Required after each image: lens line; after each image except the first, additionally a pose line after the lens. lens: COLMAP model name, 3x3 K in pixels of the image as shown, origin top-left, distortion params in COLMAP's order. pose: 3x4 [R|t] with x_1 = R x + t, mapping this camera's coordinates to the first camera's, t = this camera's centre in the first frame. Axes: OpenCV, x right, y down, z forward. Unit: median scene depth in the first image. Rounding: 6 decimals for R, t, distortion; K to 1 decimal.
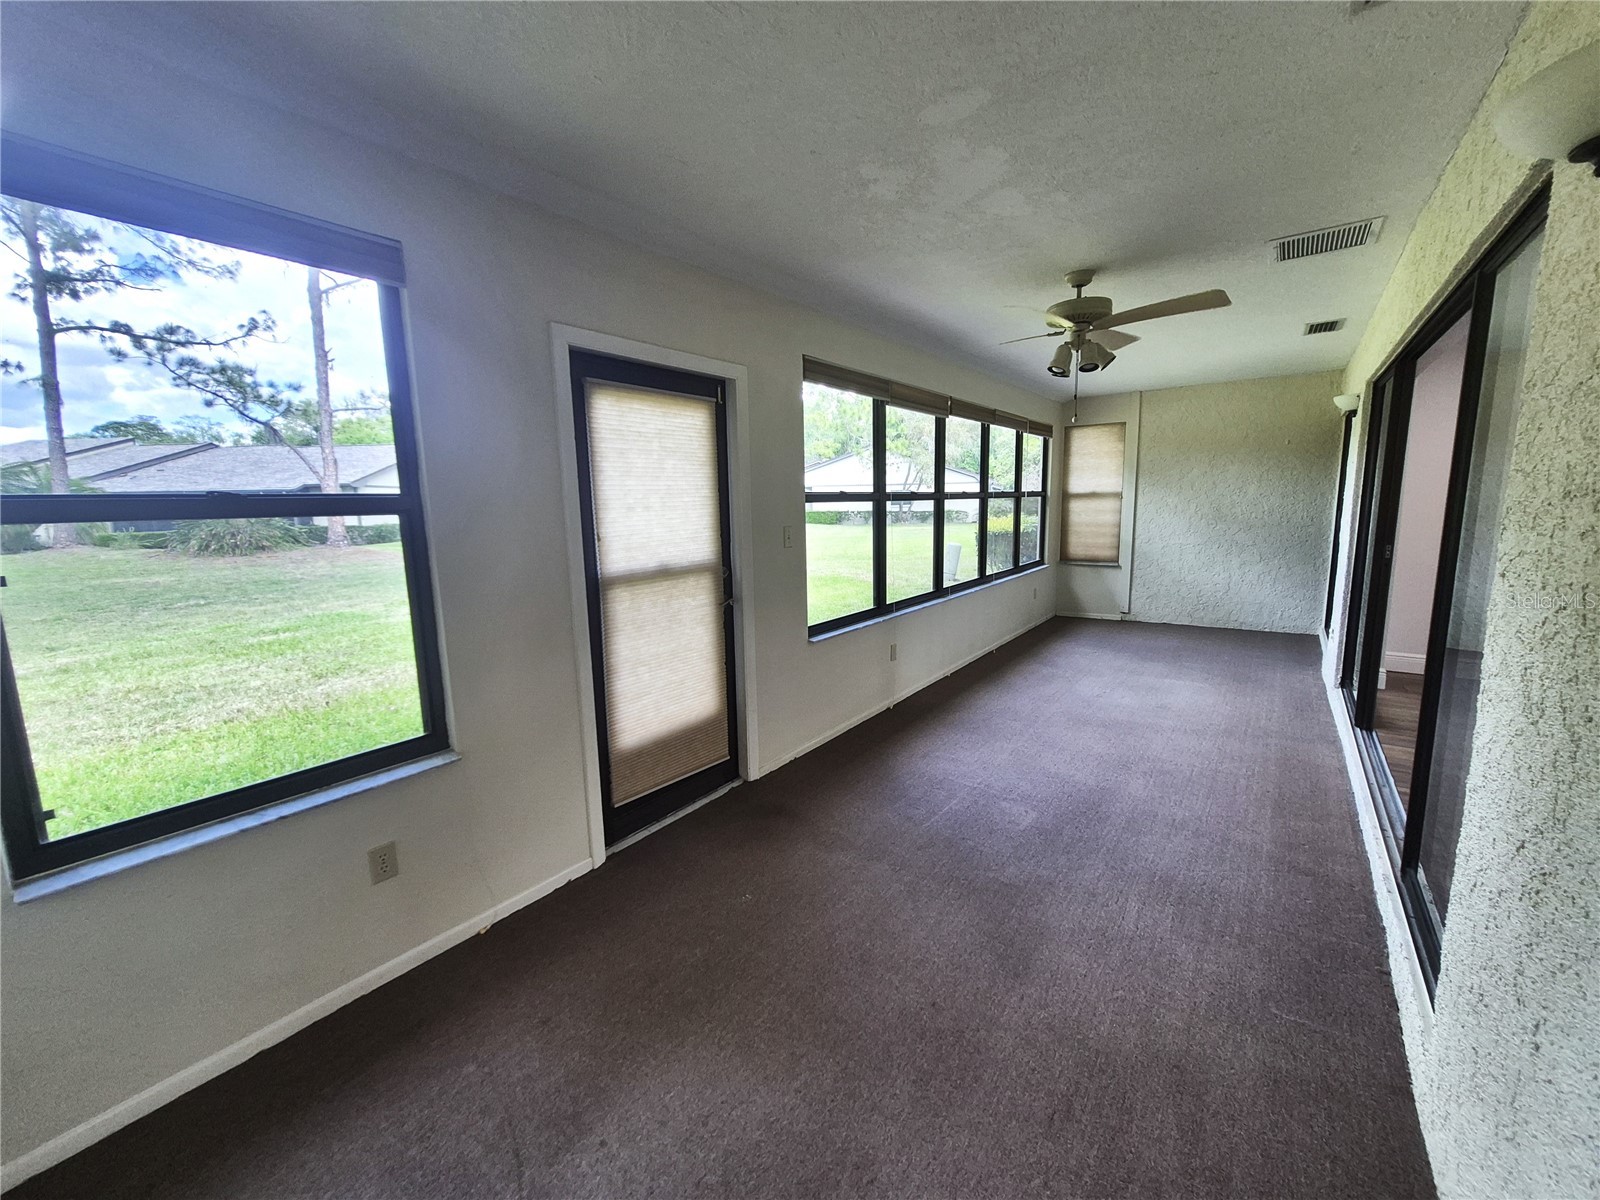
lens RADIAL K [[629.3, 0, 793.6], [0, 629.3, 595.9], [0, 0, 1]] dist [0.005698, 0.000366]
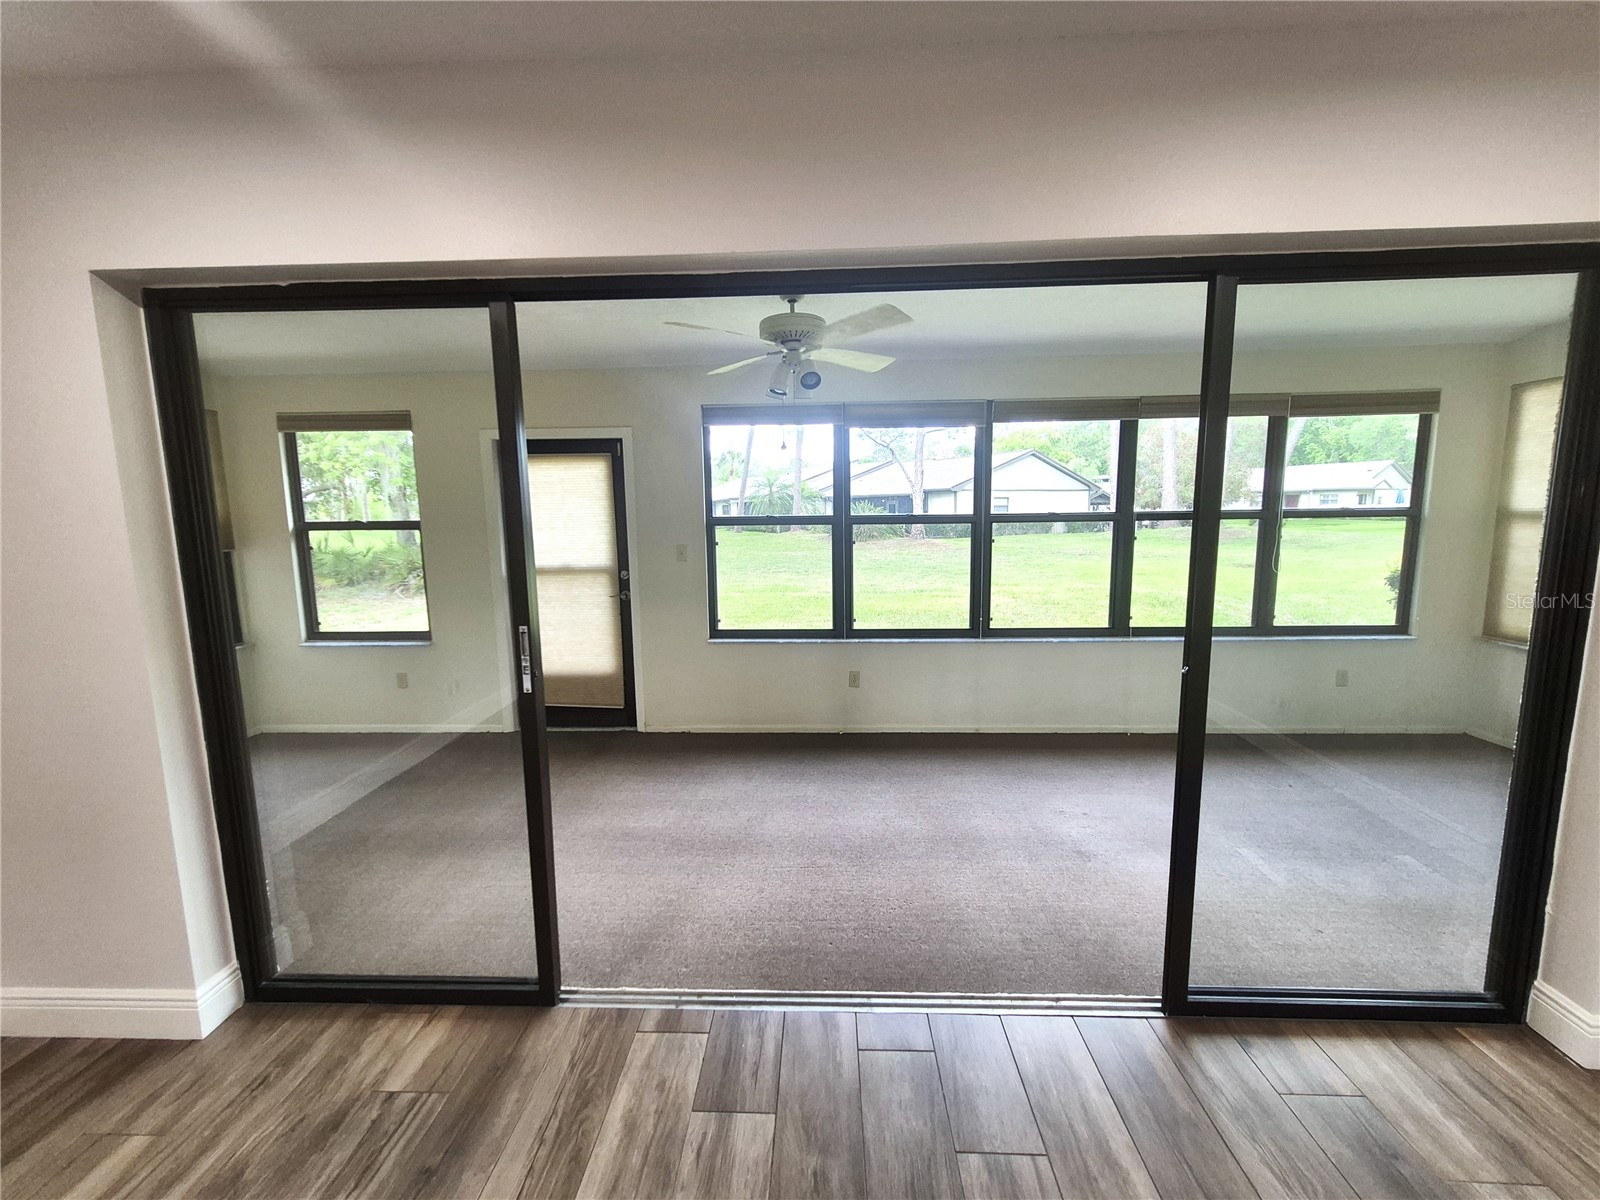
lens RADIAL K [[629.3, 0, 805.1], [0, 629.3, 592.9], [0, 0, 1]] dist [0.005698, 0.000366]
pose [[0.575222, 0.122443, -0.808781, 0.910673], [-0.118315, 0.990790, 0.065849, -0.099331], [0.809395, 0.057814, 0.584411, 0.371655]]
